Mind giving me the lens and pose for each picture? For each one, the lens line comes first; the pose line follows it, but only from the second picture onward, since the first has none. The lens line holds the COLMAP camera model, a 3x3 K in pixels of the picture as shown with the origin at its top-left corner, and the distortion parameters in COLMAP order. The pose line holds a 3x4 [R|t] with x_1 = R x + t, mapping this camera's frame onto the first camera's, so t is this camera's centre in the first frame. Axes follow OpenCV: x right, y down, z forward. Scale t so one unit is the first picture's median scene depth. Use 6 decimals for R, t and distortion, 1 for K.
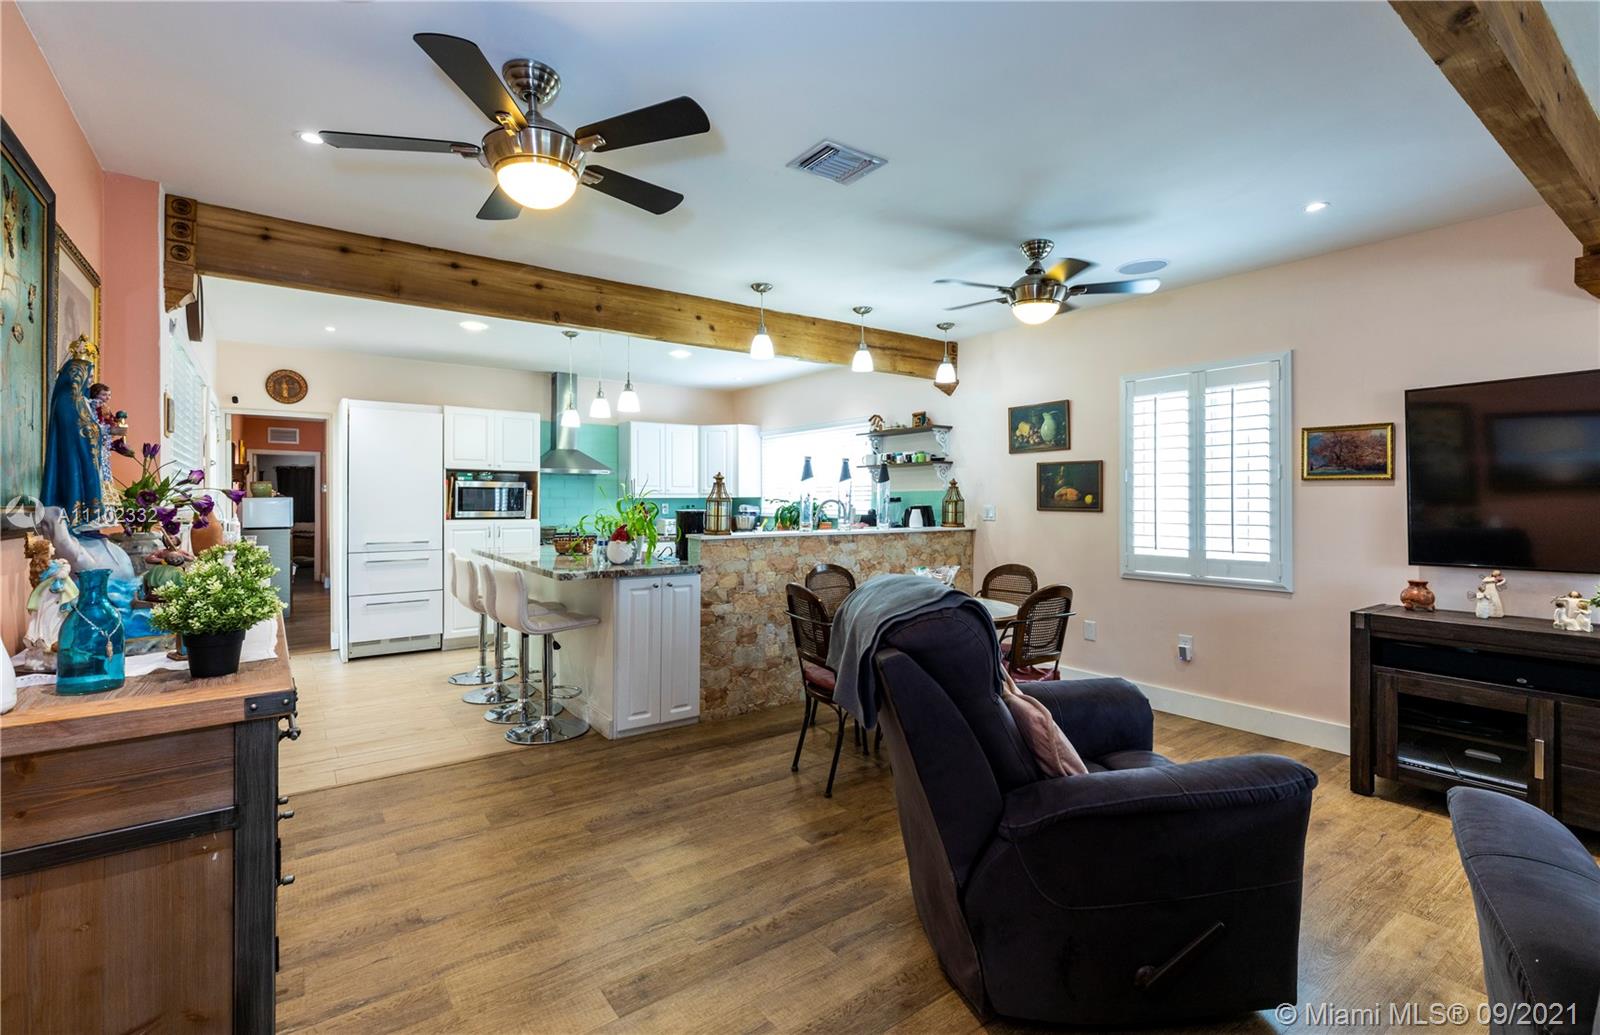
lens RADIAL K [[707.5, 0, 794.0], [0, 707.5, 506.6], [0, 0, 1]] dist [0.001109, 0.000781]
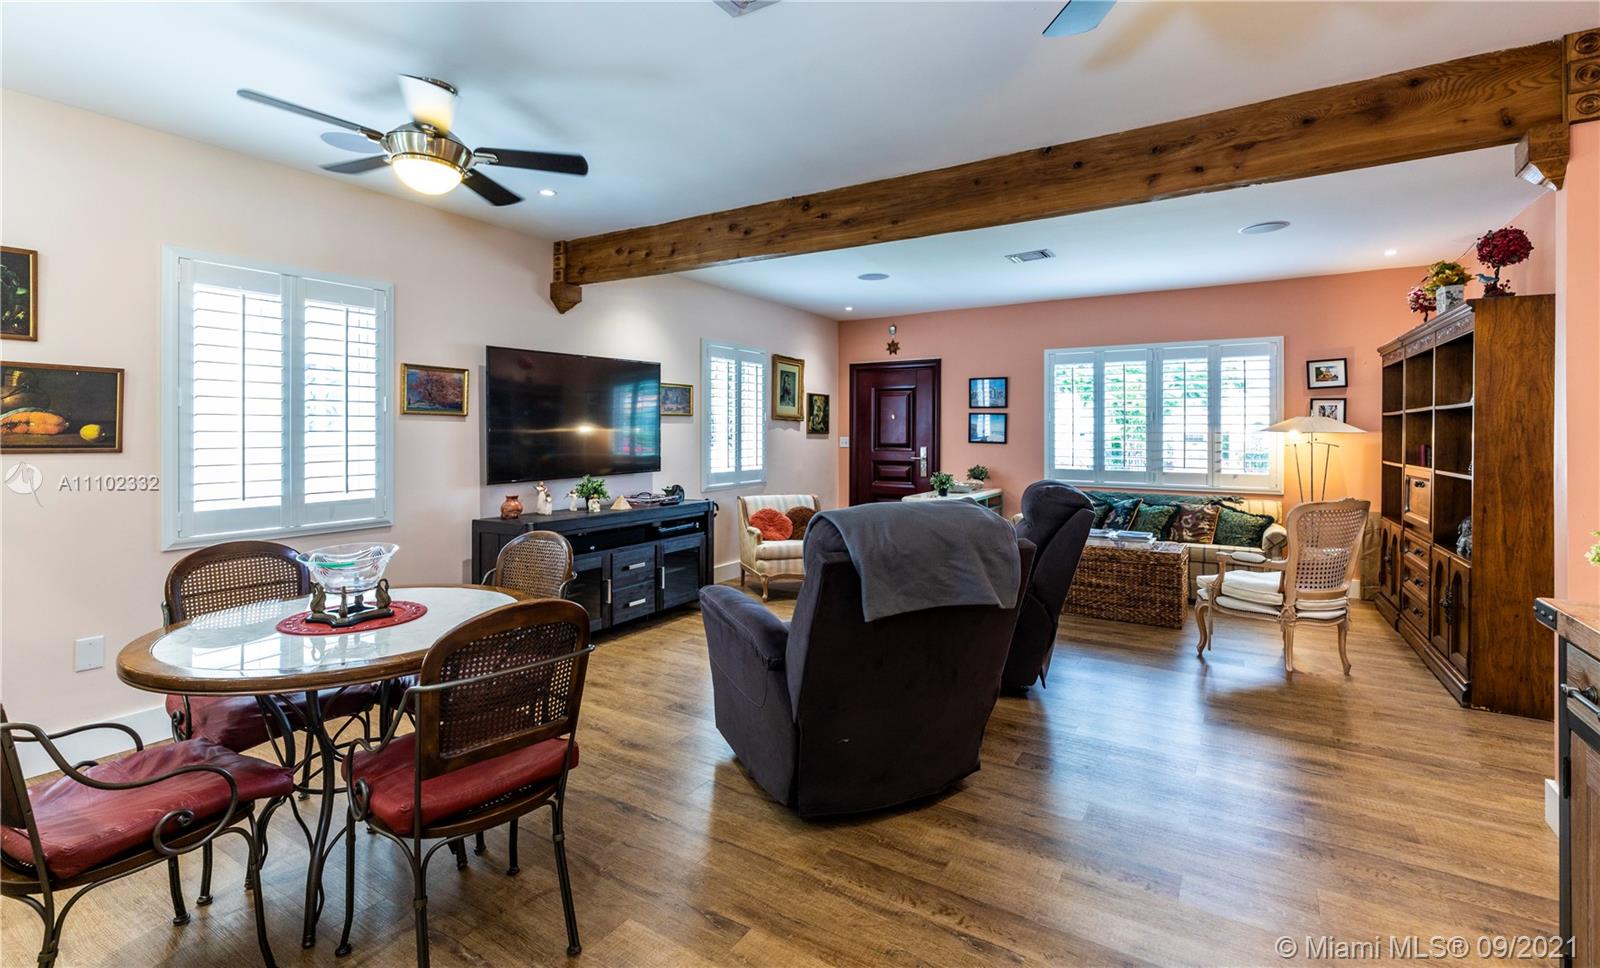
lens RADIAL K [[724.4, 0, 785.9], [0, 724.4, 435.2], [0, 0, 1]] dist [0.004339, -0.000301]
pose [[-0.362988, -0.003085, 0.931789, -0.417899], [0.007559, 0.999952, 0.006256, -0.008001], [-0.931763, 0.009315, -0.362947, 0.783215]]
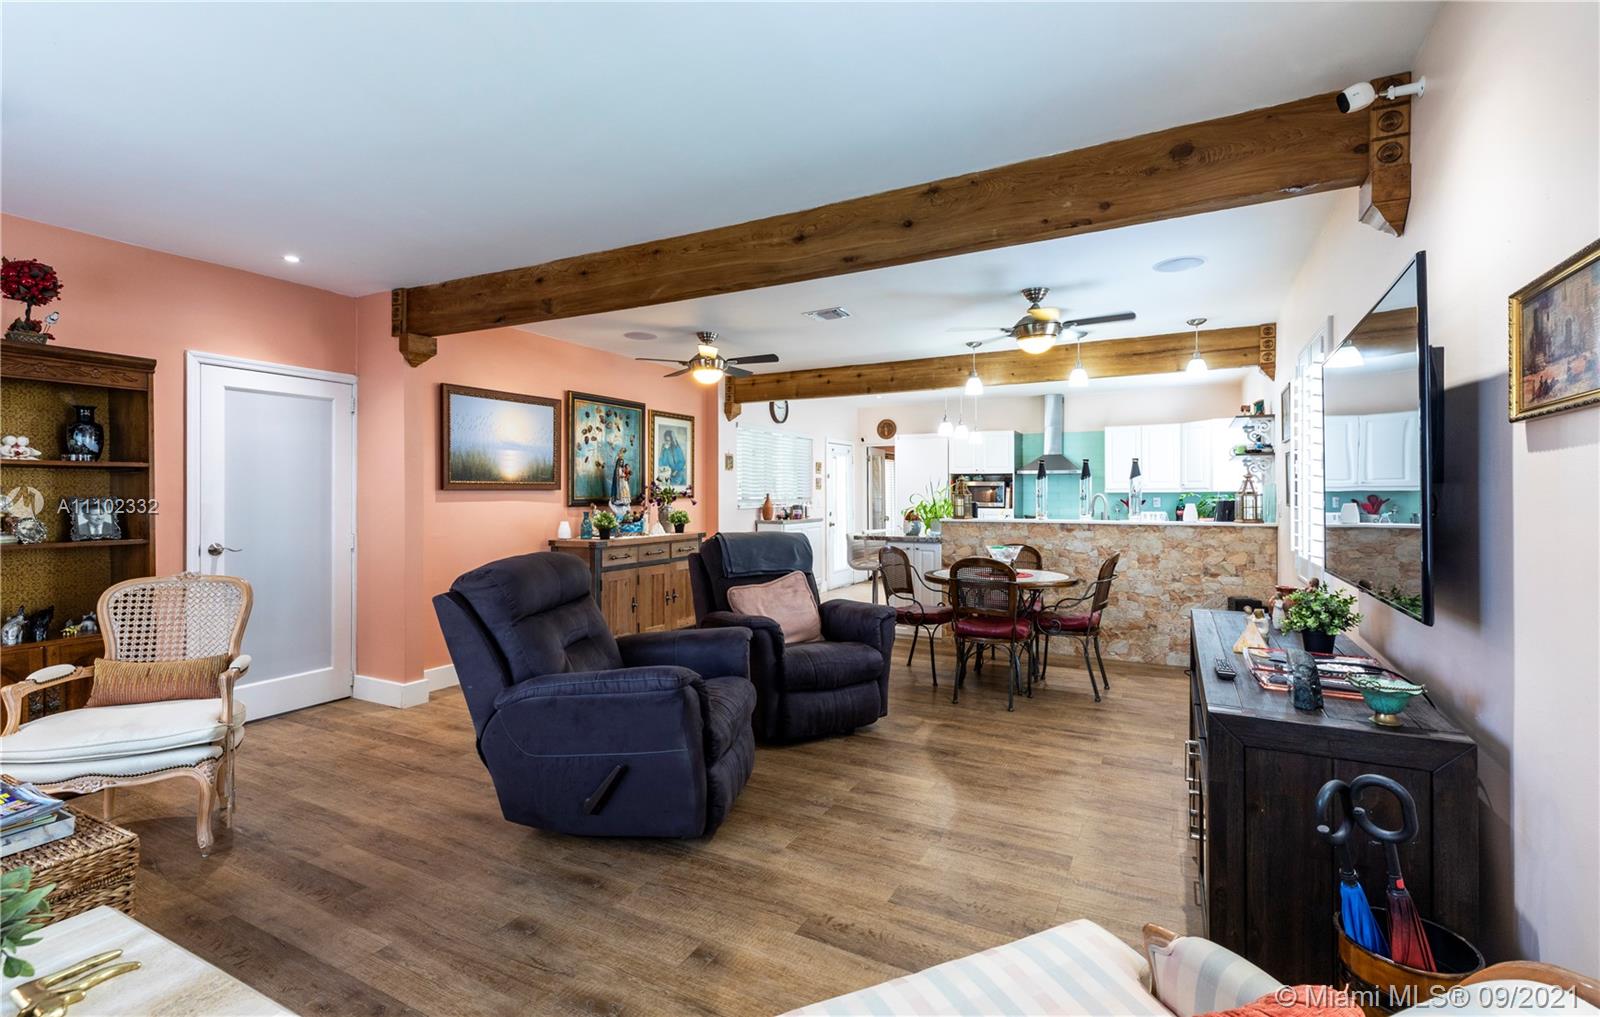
lens RADIAL K [[707.5, 0, 801.3], [0, 707.5, 498.0], [0, 0, 1]] dist [0.001109, 0.000781]
pose [[0.451658, 0.001828, -0.892189, 1.072098], [-0.006233, 0.999980, -0.001107, 0.000980], [0.892169, 0.006061, 0.451661, 0.059165]]
